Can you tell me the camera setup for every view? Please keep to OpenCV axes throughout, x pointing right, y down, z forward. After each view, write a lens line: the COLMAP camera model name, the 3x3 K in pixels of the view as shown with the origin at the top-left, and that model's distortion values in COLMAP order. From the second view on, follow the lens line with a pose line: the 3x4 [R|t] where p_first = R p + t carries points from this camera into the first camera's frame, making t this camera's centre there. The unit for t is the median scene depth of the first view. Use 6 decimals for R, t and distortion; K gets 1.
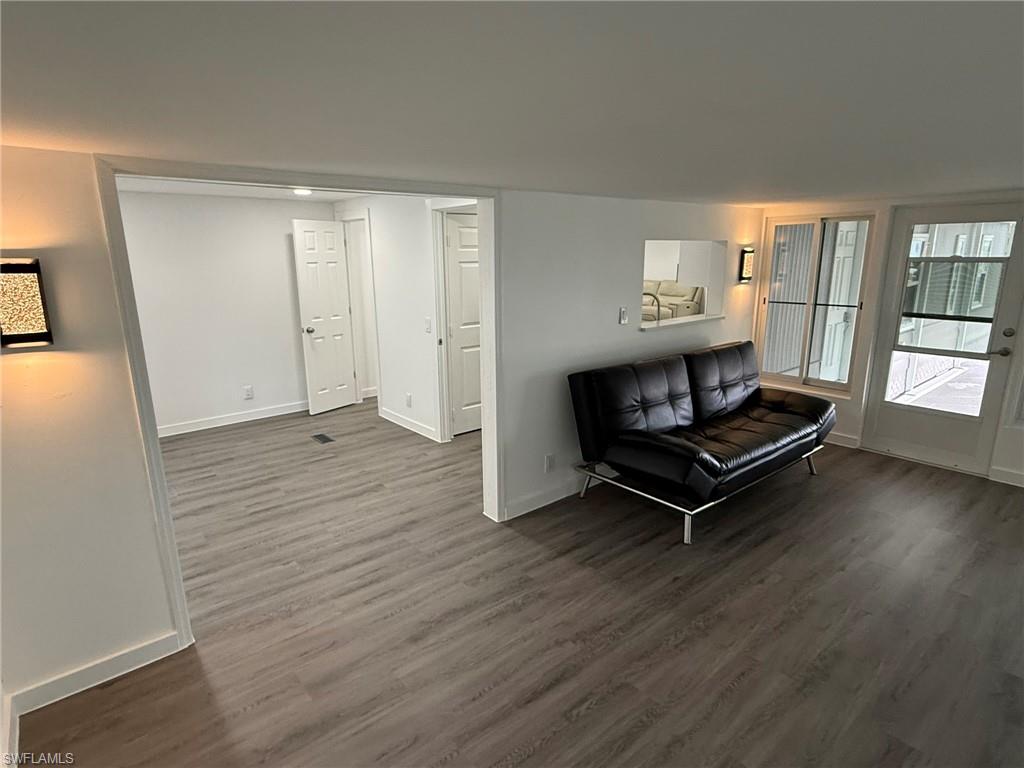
lens RADIAL K [[557.3, 0, 508.6], [0, 557.3, 386.6], [0, 0, 1]] dist [-0.001444, -0.000492]
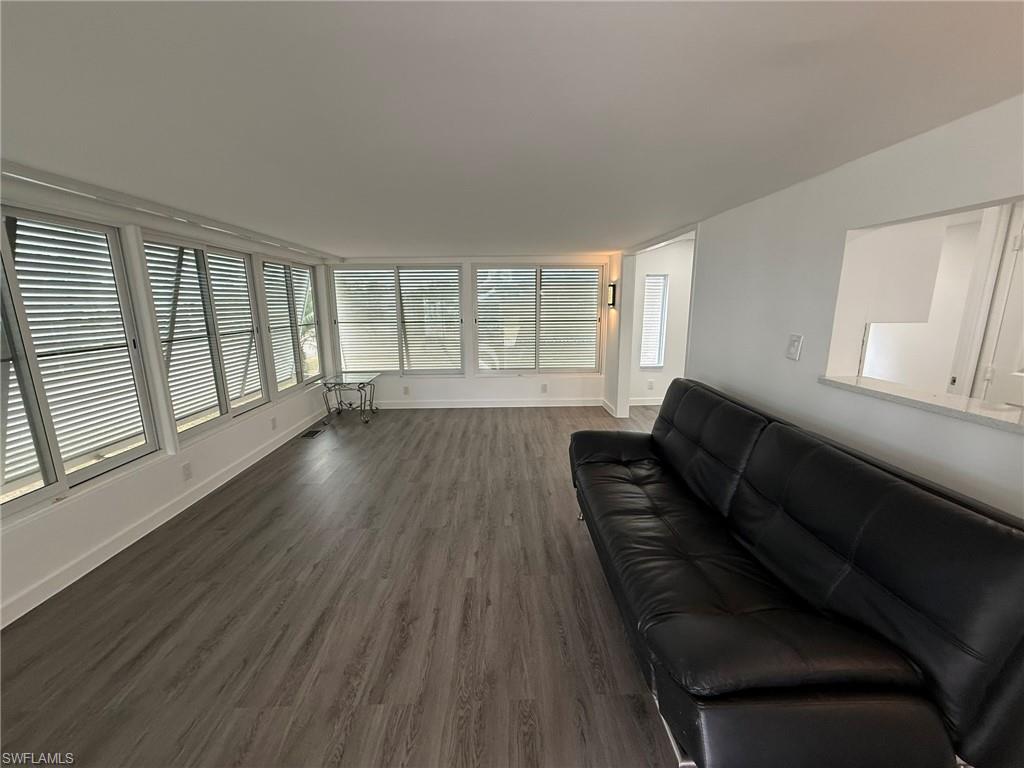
lens RADIAL K [[408.1, 0, 510.6], [0, 408.1, 388.8], [0, 0, 1]] dist [-0.012595, -0.000026]
pose [[-0.620855, 0.177219, -0.763631, 0.762396], [-0.168752, 0.921061, 0.350955, -0.181633], [0.765546, 0.346757, -0.541939, 0.942085]]
